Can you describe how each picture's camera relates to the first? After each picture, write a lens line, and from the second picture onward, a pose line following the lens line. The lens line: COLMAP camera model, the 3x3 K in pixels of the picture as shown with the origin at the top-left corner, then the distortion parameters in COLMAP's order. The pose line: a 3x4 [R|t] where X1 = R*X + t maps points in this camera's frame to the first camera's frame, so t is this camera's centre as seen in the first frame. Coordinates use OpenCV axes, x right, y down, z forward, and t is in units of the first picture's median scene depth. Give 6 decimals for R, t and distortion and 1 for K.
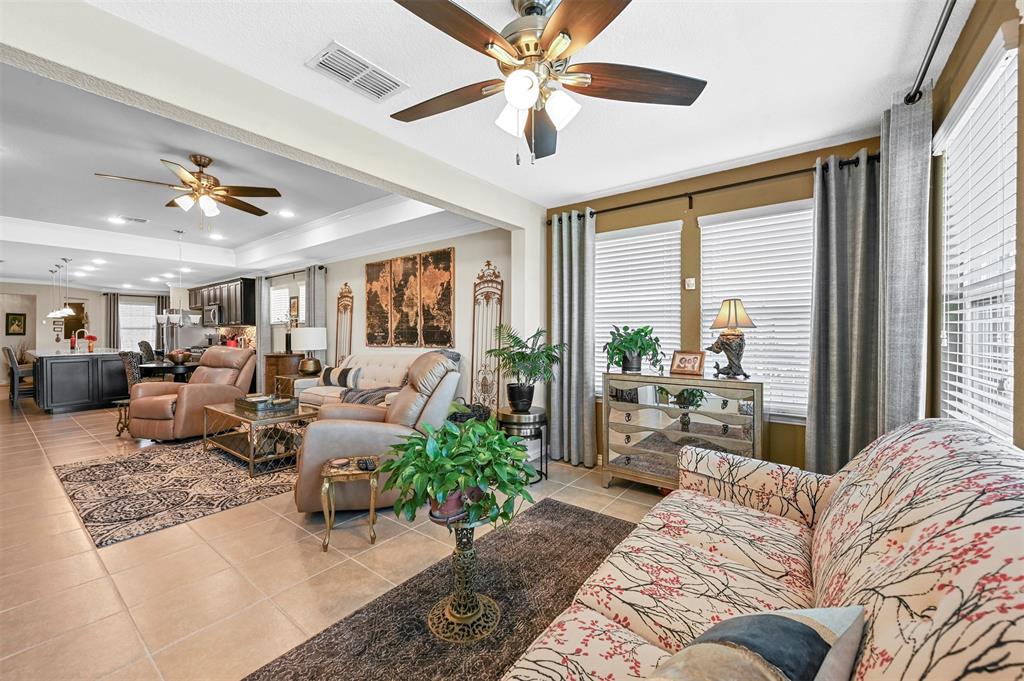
lens RADIAL K [[405.4, 0, 511.8], [0, 405.4, 333.9], [0, 0, 1]] dist [-0.002617, 0.000922]
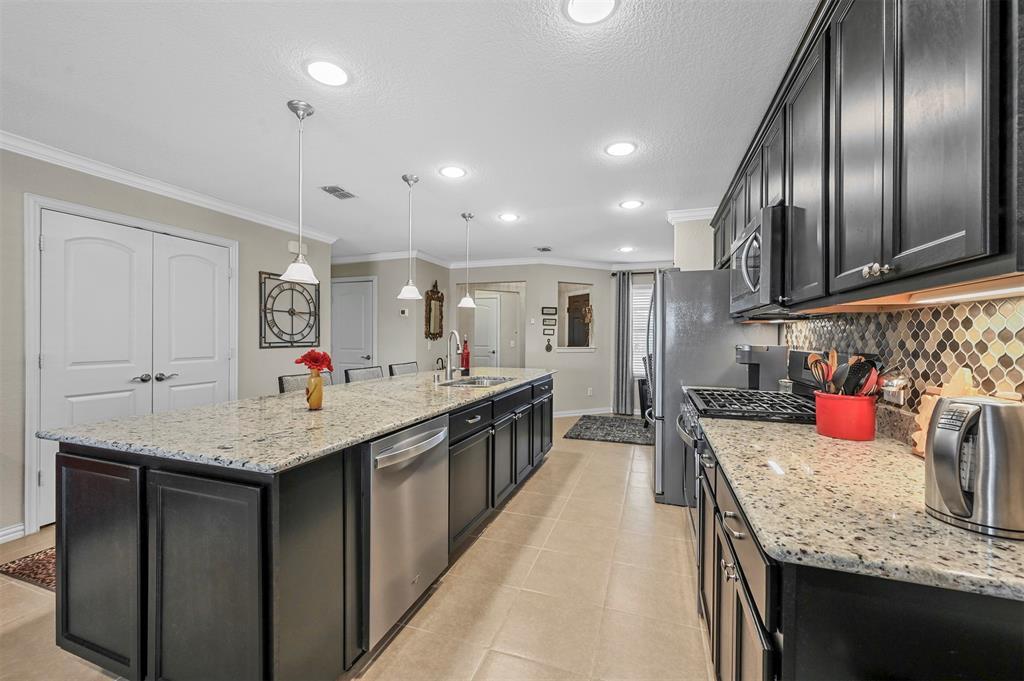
lens RADIAL K [[405.4, 0, 511.2], [0, 405.4, 340.2], [0, 0, 1]] dist [-0.002617, 0.000922]
pose [[0.308779, 0.016013, -0.950999, -1.102259], [-0.008115, 0.999866, 0.014201, -0.013171], [0.951099, 0.003333, 0.308868, 1.563150]]
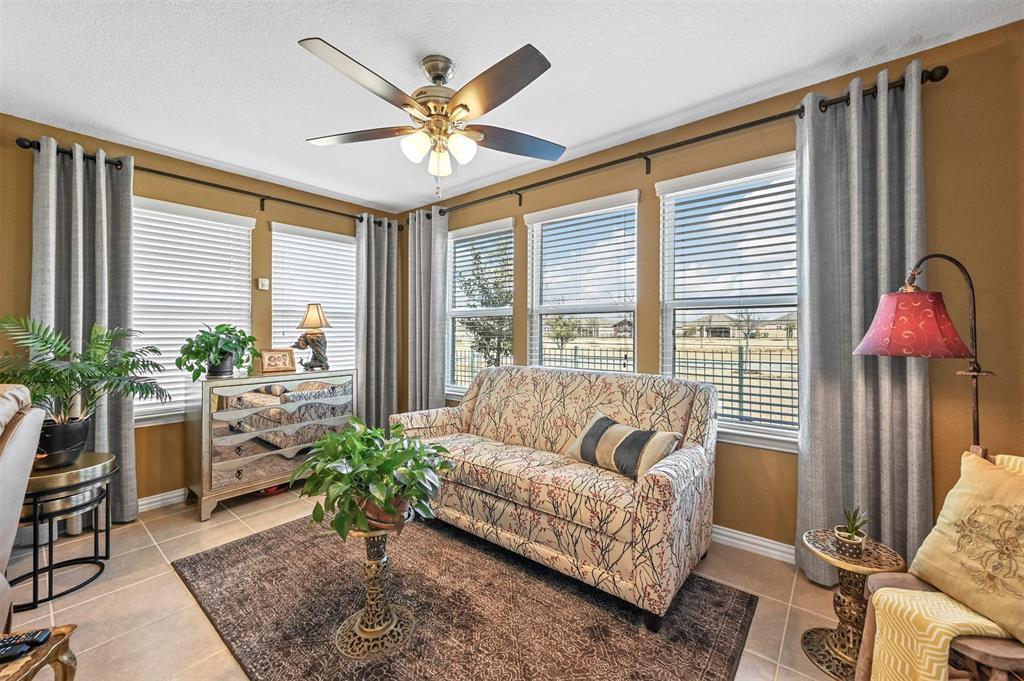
lens RADIAL K [[405.4, 0, 511.2], [0, 405.4, 328.9], [0, 0, 1]] dist [-0.002617, 0.000922]
pose [[0.032437, 0.007438, 0.999446, -0.395285], [0.005671, 0.999955, -0.007625, 0.000477], [-0.999458, 0.005915, 0.032394, 0.242296]]
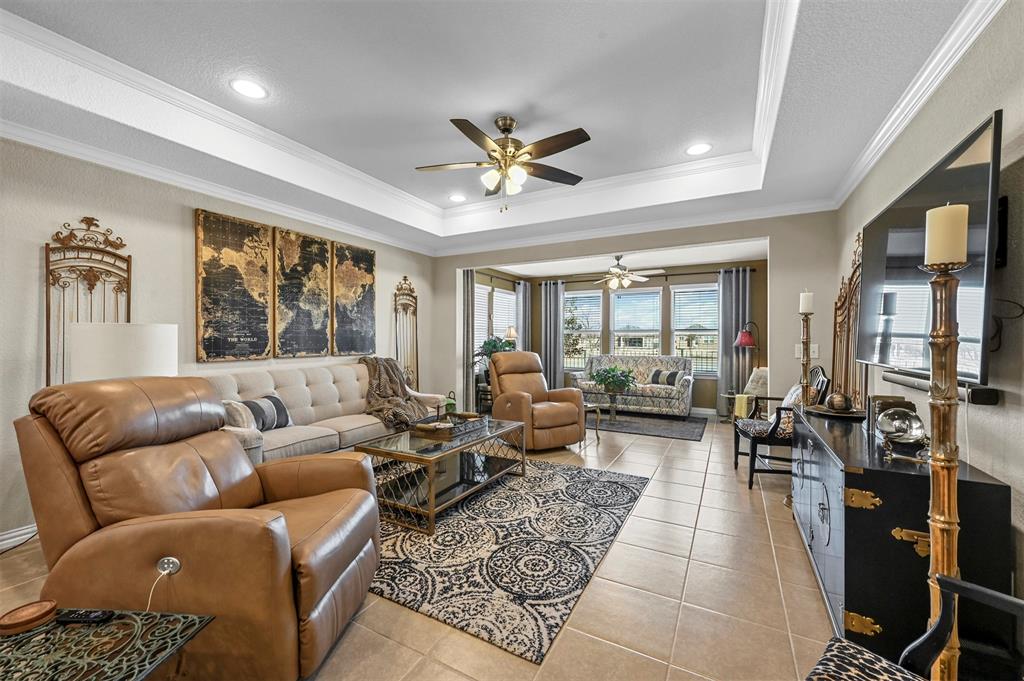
lens RADIAL K [[405.4, 0, 508.6], [0, 405.4, 338.9], [0, 0, 1]] dist [-0.002617, 0.000922]
pose [[-0.149333, 0.003481, 0.988781, -1.233530], [-0.000193, 0.999994, -0.003549, 0.001676], [-0.988787, -0.000721, -0.149332, 0.878714]]
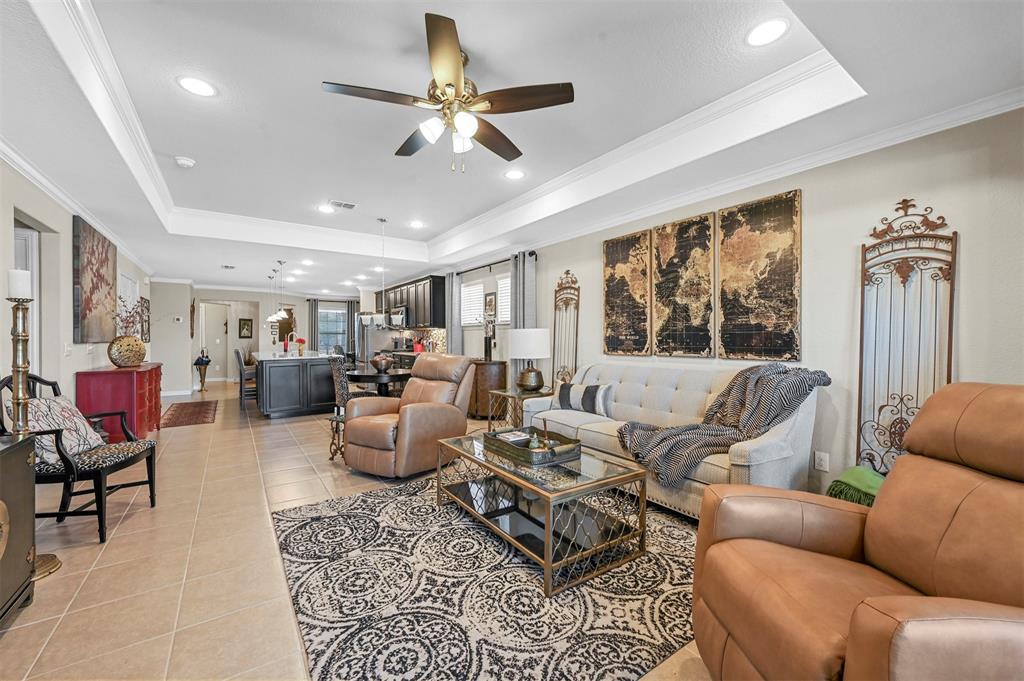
lens RADIAL K [[405.4, 0, 510.6], [0, 405.4, 338.7], [0, 0, 1]] dist [-0.002617, 0.000922]
pose [[0.951331, 0.002789, -0.308160, -0.383709], [-0.001964, 0.999994, 0.002986, 0.000648], [0.308166, -0.002235, 0.951330, 0.337171]]
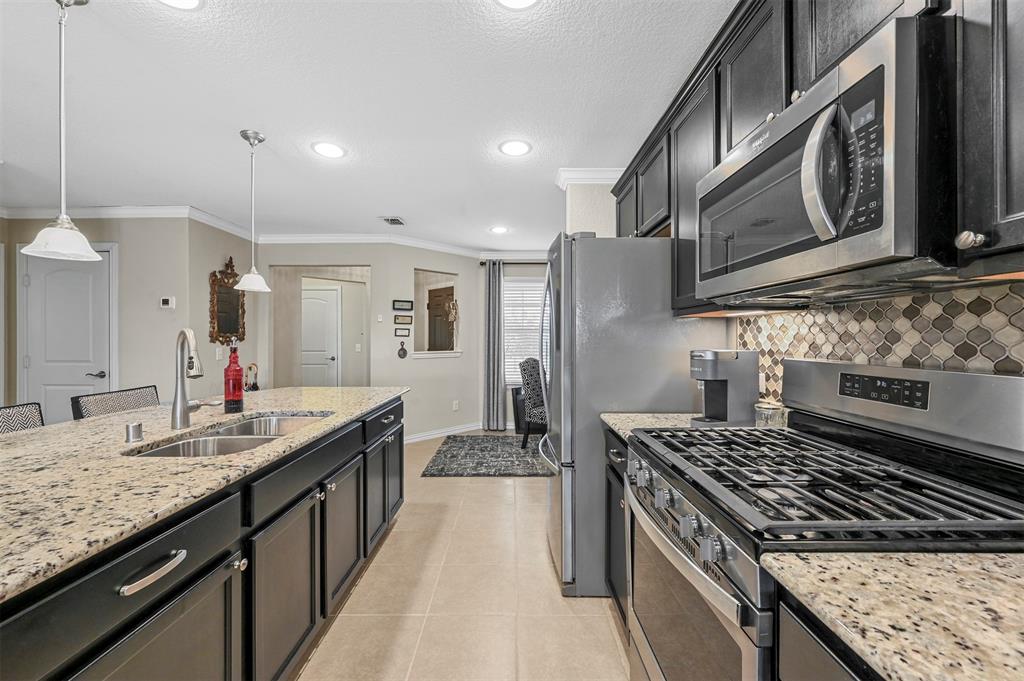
lens RADIAL K [[405.4, 0, 508.3], [0, 405.4, 338.1], [0, 0, 1]] dist [-0.002617, 0.000922]
pose [[0.600130, 0.005152, -0.799886, -1.355750], [-0.002989, 0.999987, 0.004198, -0.013118], [0.799897, -0.000128, 0.600138, 1.694269]]
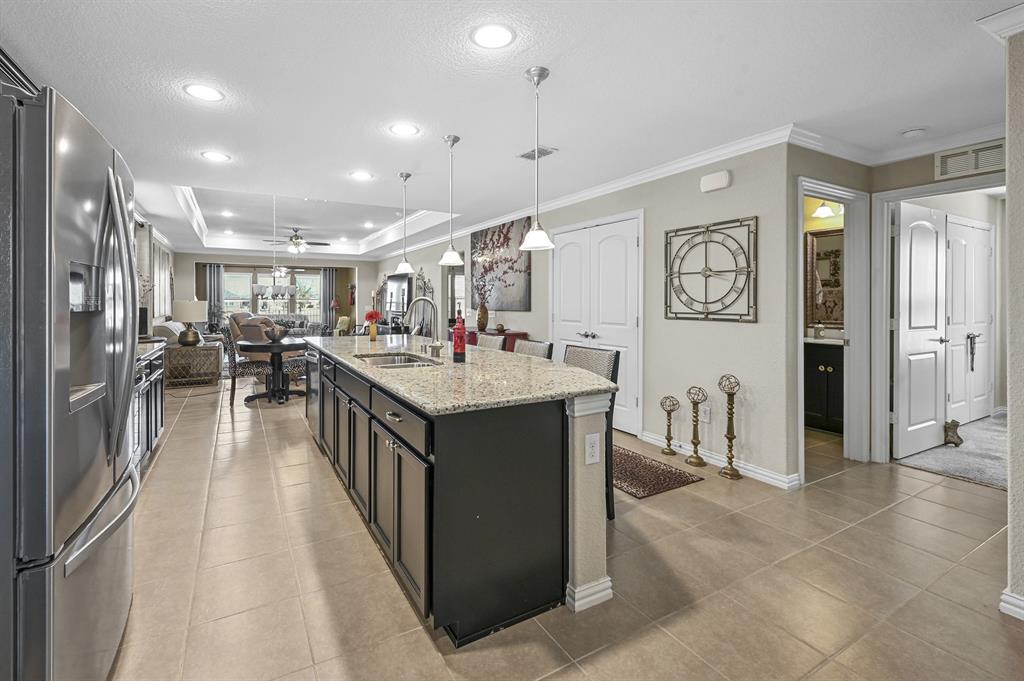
lens RADIAL K [[444.1, 0, 465.5], [0, 444.1, 302.7], [0, 0, 1]] dist [0.009175, -0.000597]
pose [[-0.902862, 0.003507, 0.429916, -2.129150], [0.005147, 0.999983, 0.002651, -0.013547], [-0.429900, 0.004606, -0.902865, 2.246122]]
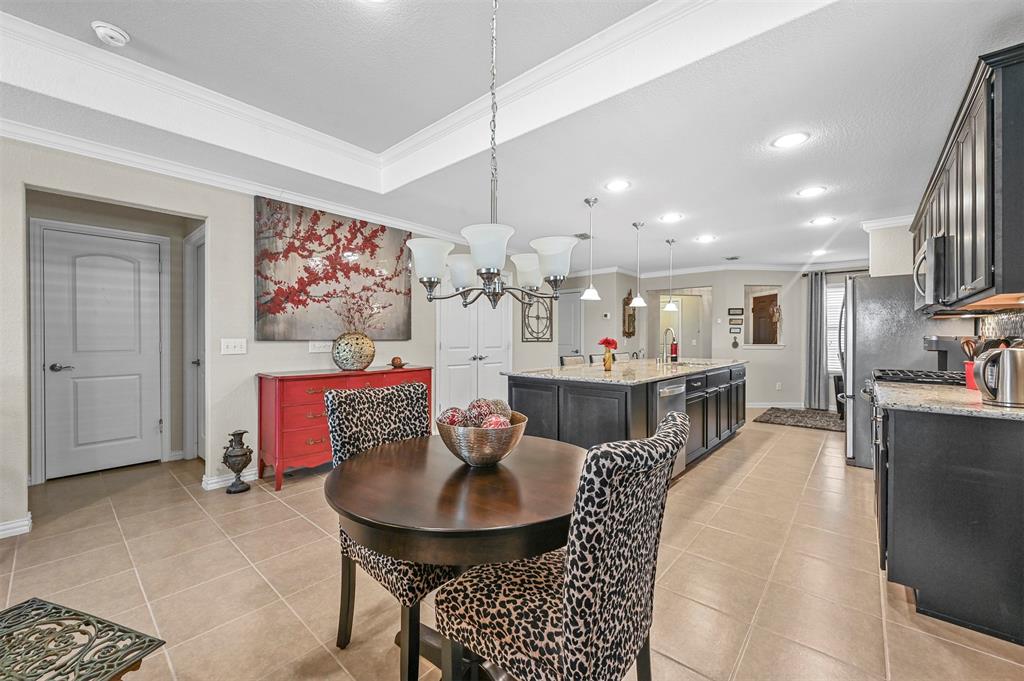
lens RADIAL K [[405.4, 0, 510.9], [0, 405.4, 338.9], [0, 0, 1]] dist [-0.002617, 0.000922]
pose [[-0.065469, 0.005845, -0.997838, -0.790888], [-0.004259, 0.999972, 0.006137, 0.003353], [0.997846, 0.004651, -0.065442, 1.364918]]
